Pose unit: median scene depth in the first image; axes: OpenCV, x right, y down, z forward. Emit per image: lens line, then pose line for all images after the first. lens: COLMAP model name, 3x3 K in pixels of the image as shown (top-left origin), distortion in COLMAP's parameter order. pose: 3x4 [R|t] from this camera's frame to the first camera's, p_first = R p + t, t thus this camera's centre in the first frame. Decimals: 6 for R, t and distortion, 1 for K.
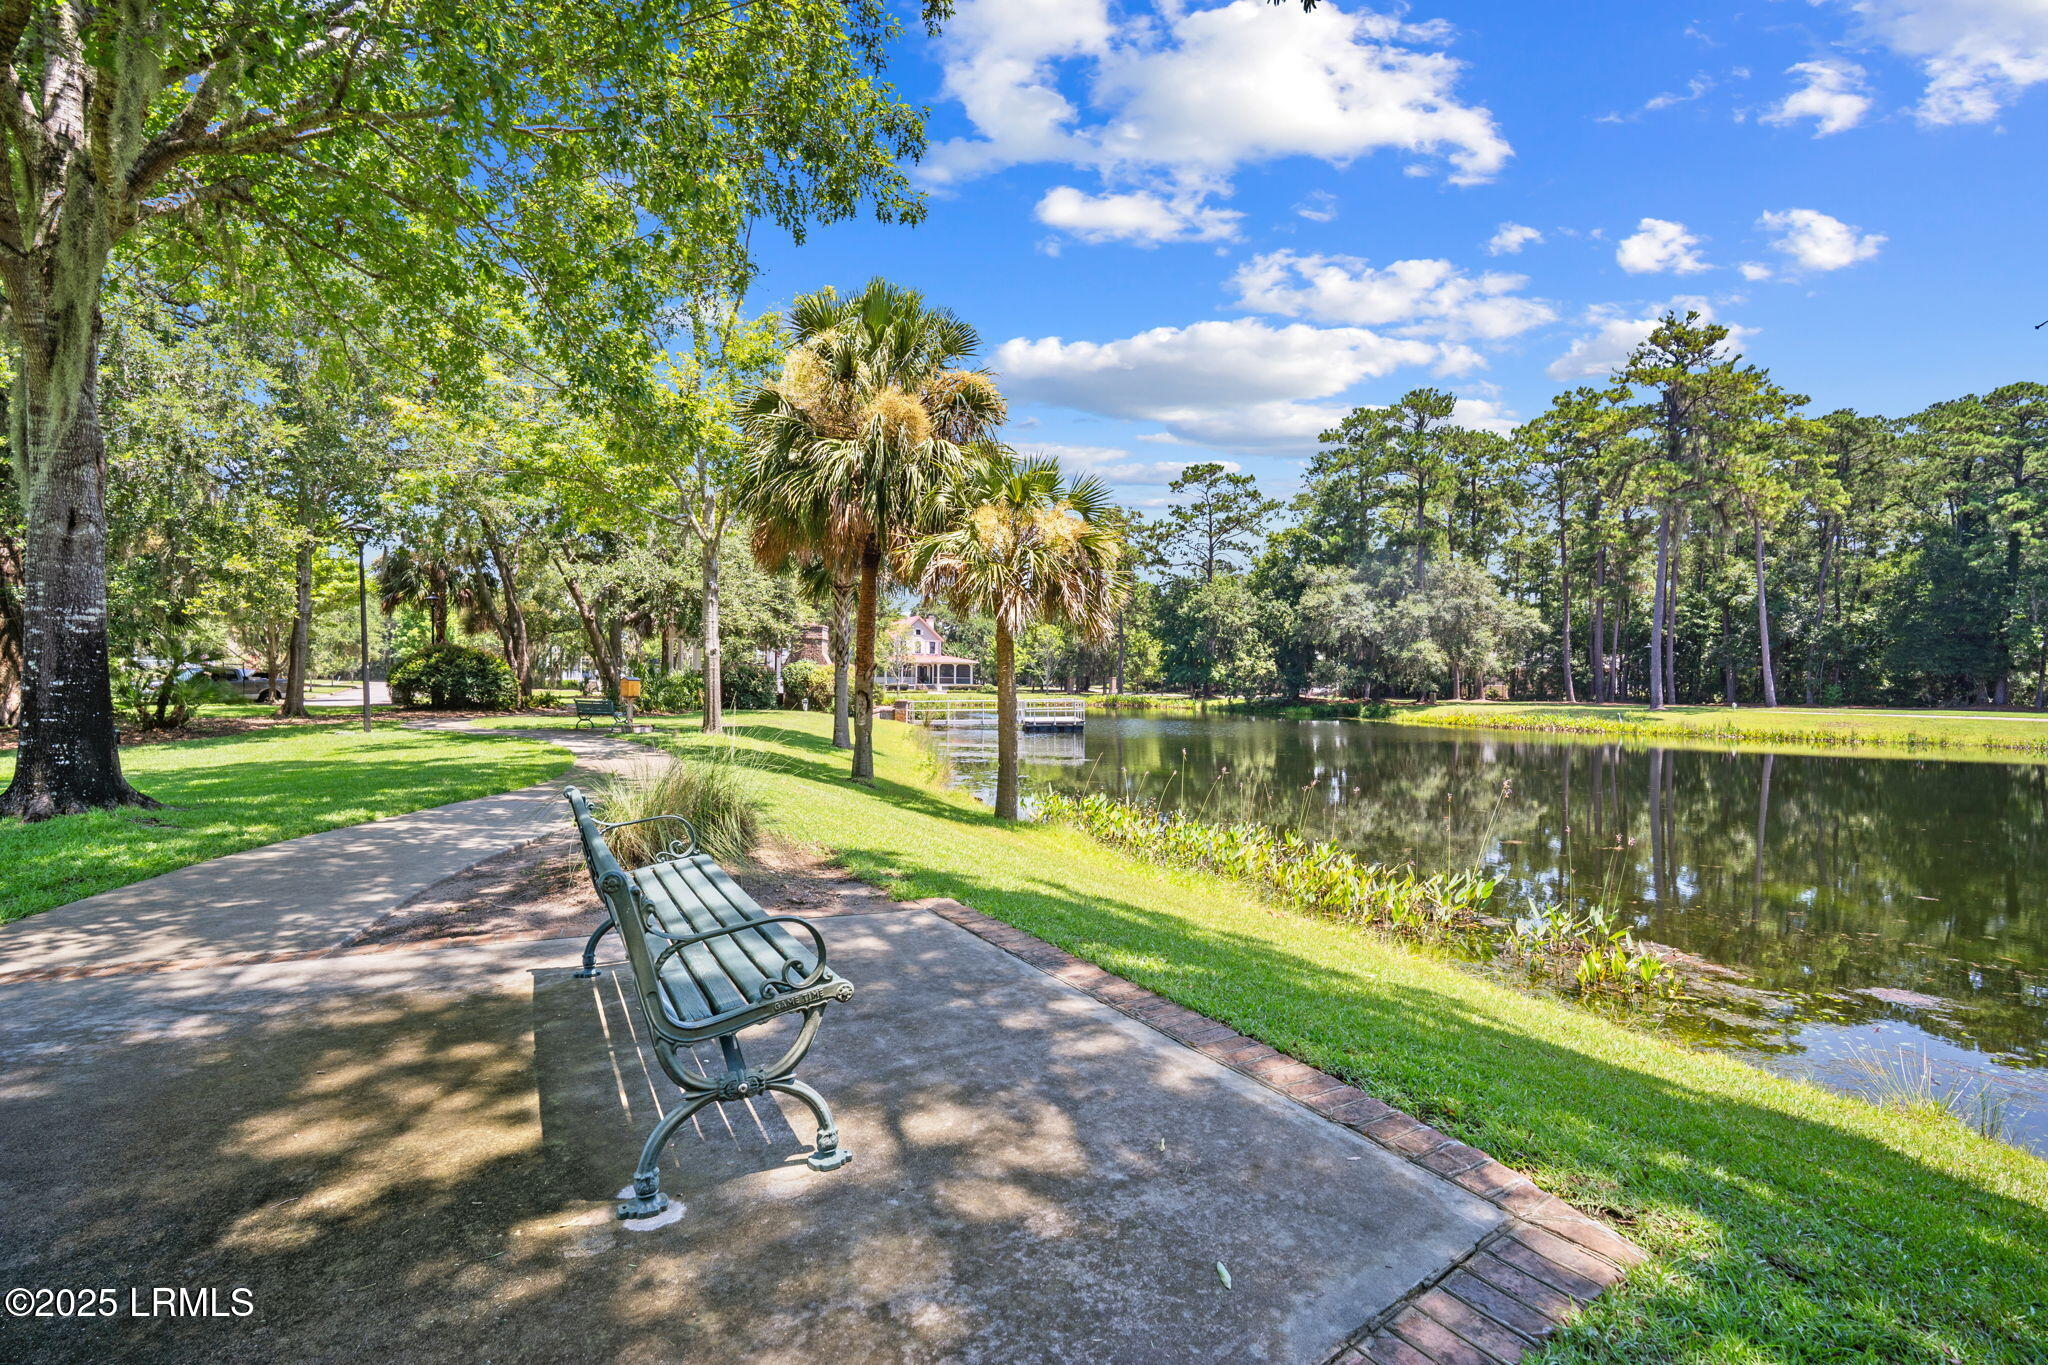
lens RADIAL K [[900.8, 0, 1025.2], [0, 900.8, 682.9], [0, 0, 1]] dist [-0.009437, 0.001942]
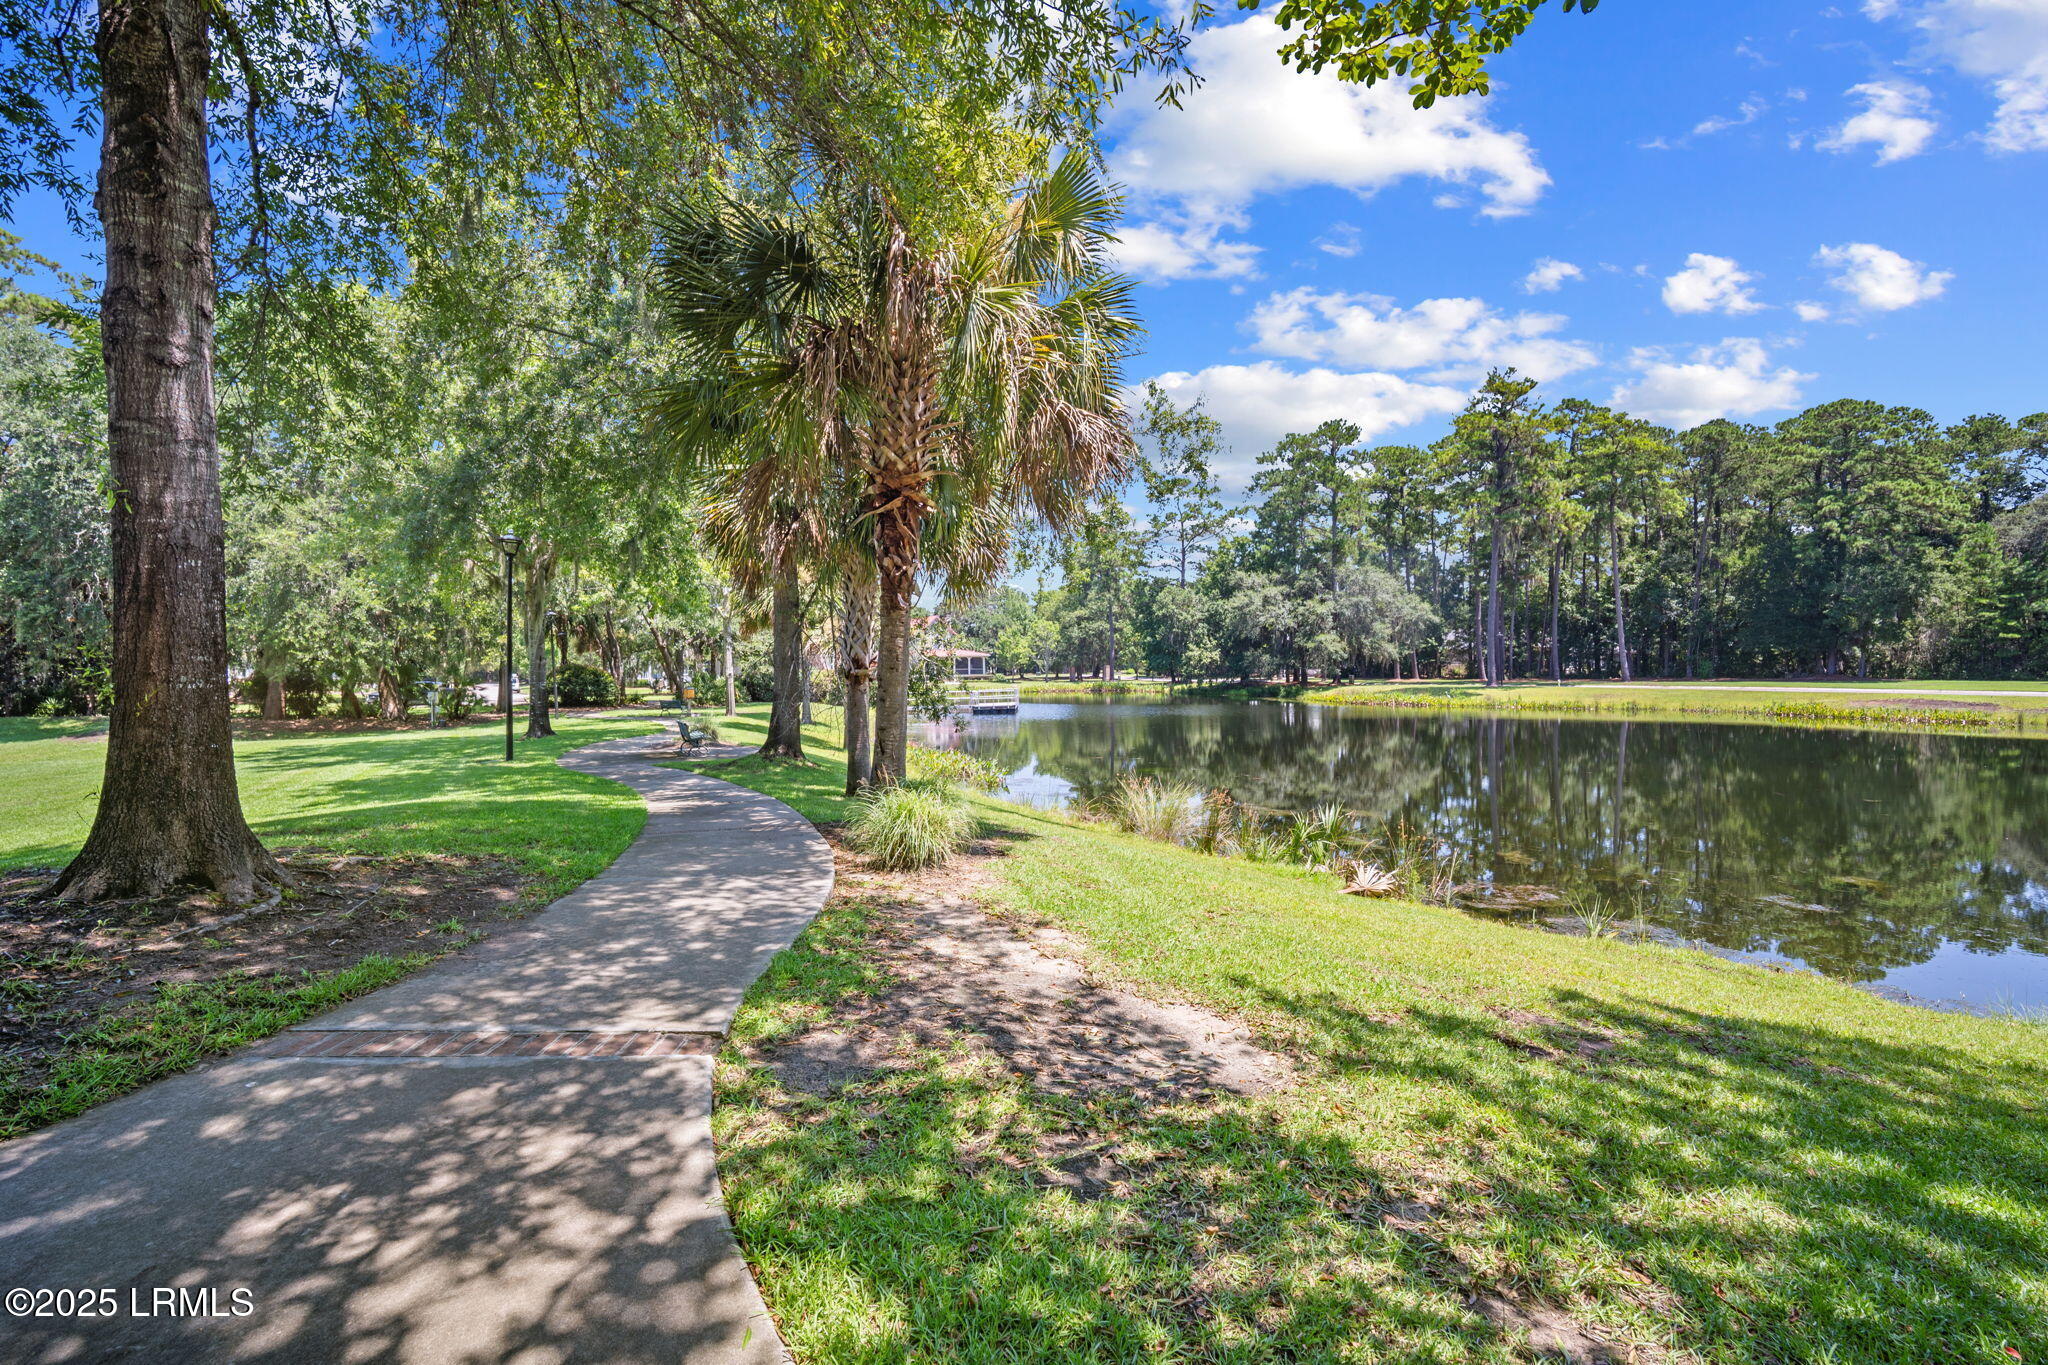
lens RADIAL K [[900.8, 0, 1023.9], [0, 900.8, 681.8], [0, 0, 1]] dist [-0.009437, 0.001942]
pose [[0.997821, -0.021947, -0.062221, 0.098982], [0.022925, 0.999624, 0.015049, -0.008028], [0.061867, -0.016443, 0.997949, -0.217796]]
